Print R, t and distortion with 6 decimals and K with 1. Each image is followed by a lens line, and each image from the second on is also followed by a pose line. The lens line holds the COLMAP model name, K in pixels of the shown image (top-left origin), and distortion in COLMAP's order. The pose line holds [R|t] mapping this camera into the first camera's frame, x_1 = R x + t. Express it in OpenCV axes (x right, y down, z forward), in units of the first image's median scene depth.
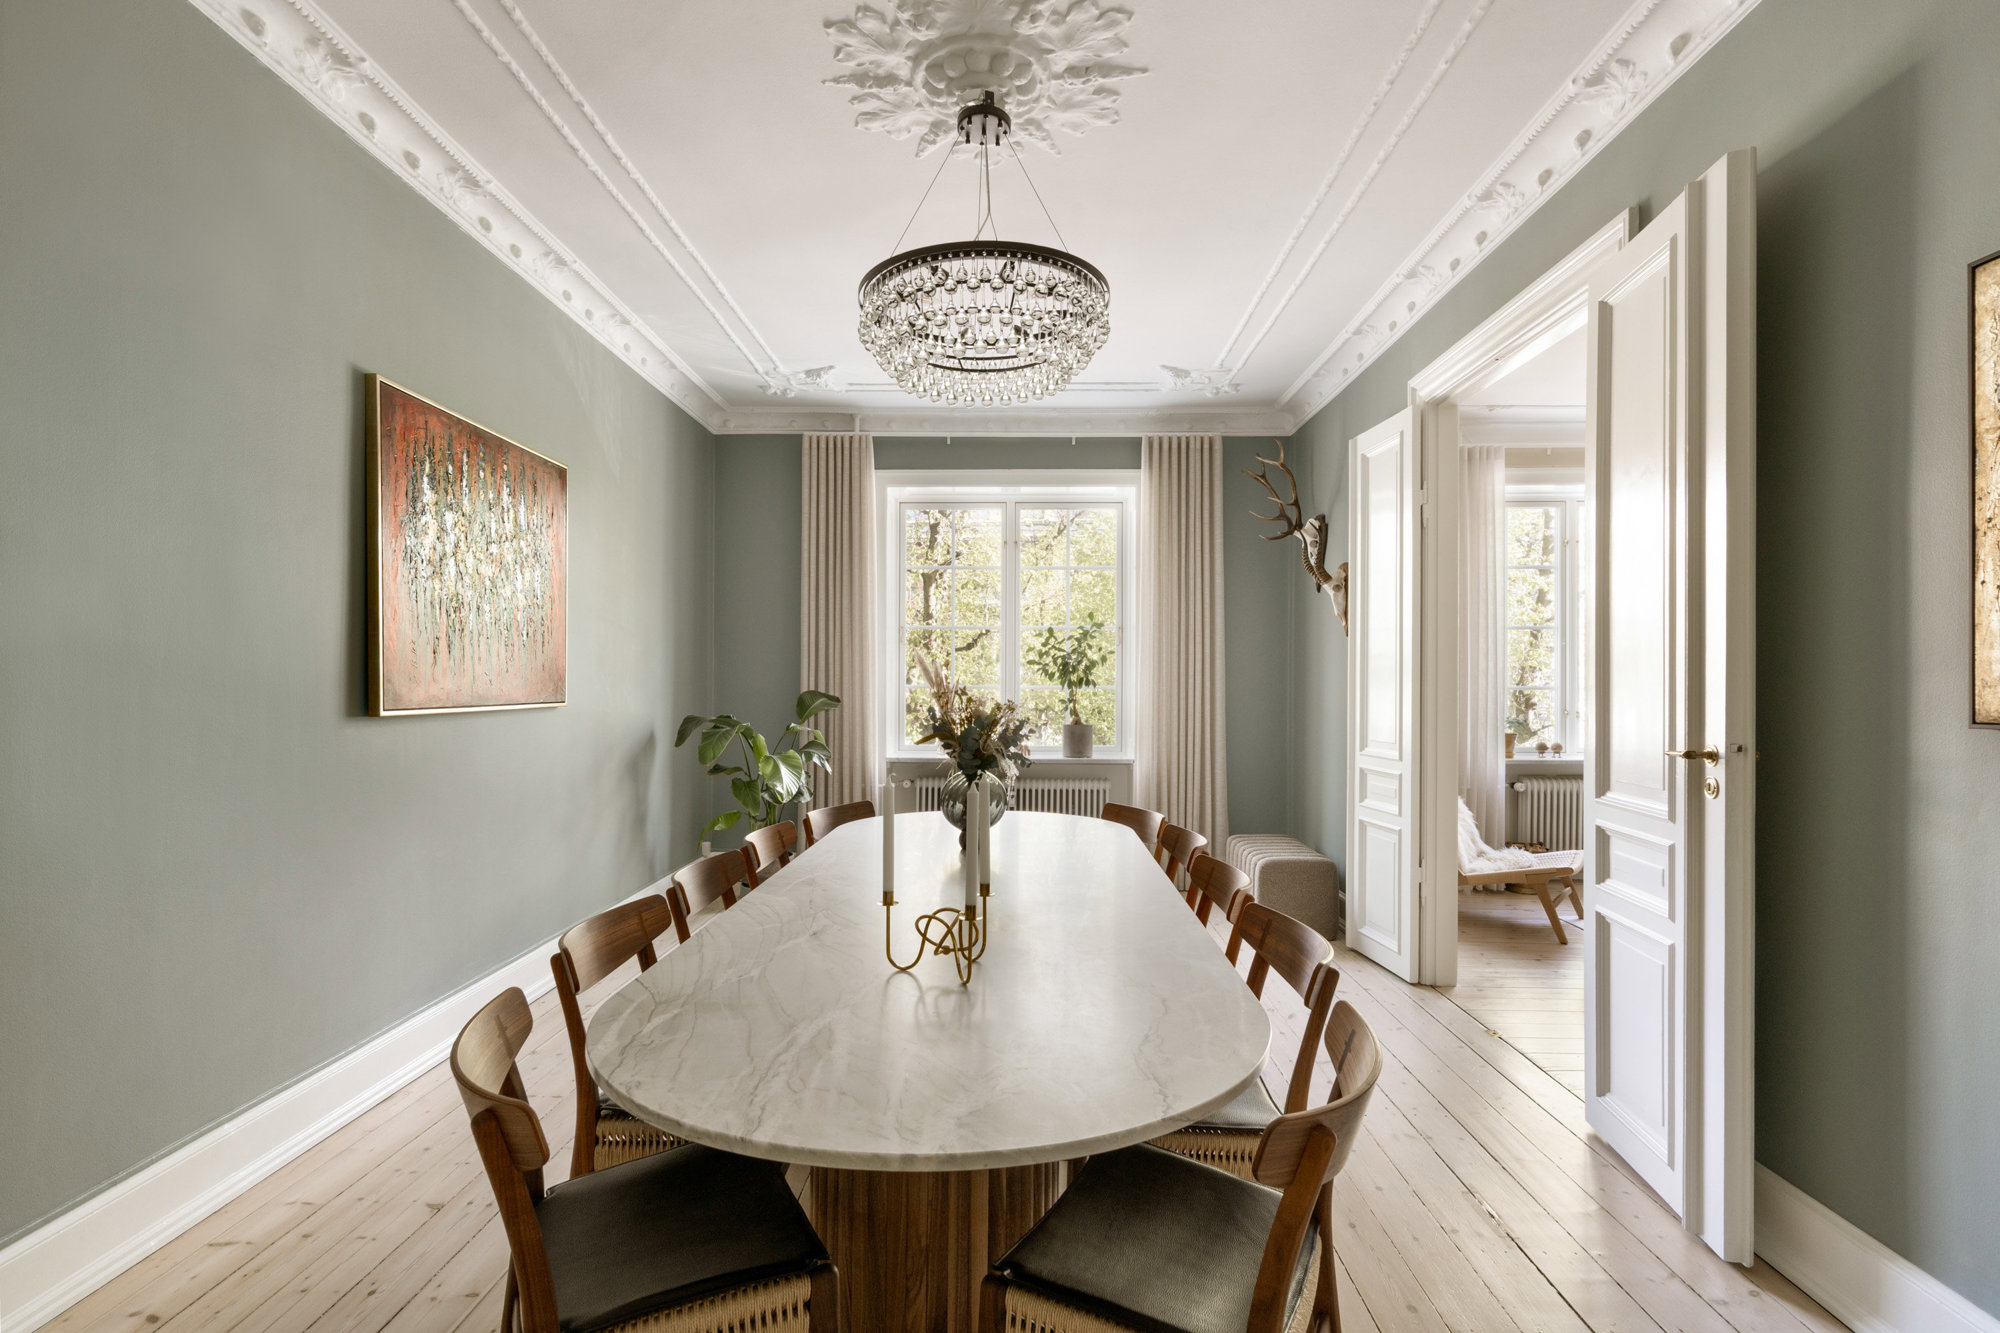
lens RADIAL K [[962.3, 0, 1006.7], [0, 962.3, 685.3], [0, 0, 1]] dist [-0.007876, 0.012726]
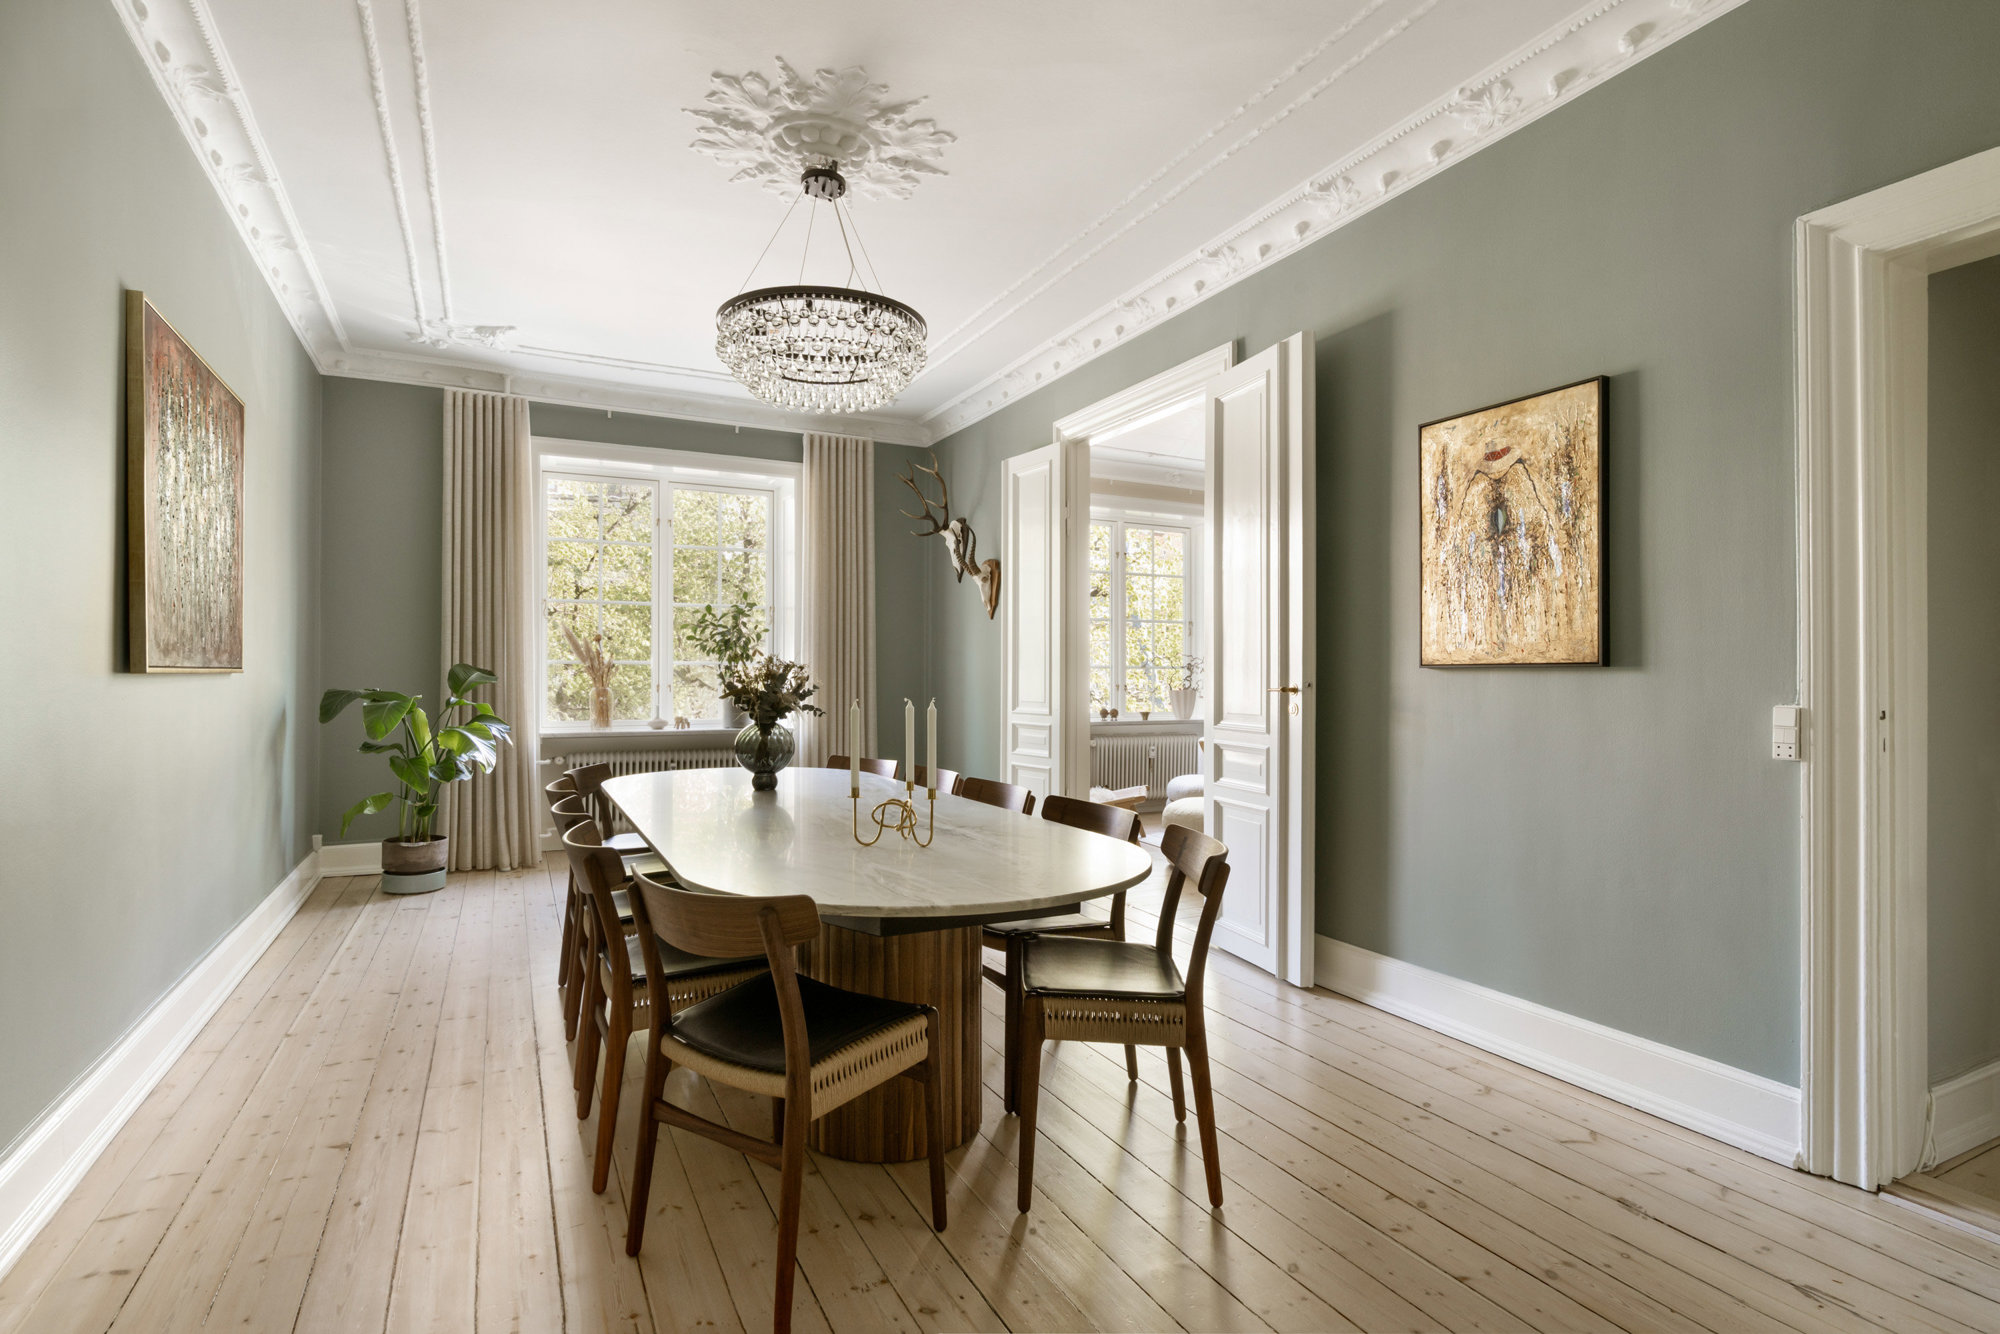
lens RADIAL K [[962.3, 0, 1006.7], [0, 962.3, 685.8], [0, 0, 1]] dist [-0.007876, 0.012726]
pose [[0.884676, -0.004612, 0.466183, -0.245987], [-0.000923, 0.999932, 0.011644, 0.023657], [-0.466205, -0.010732, 0.884612, -0.121510]]
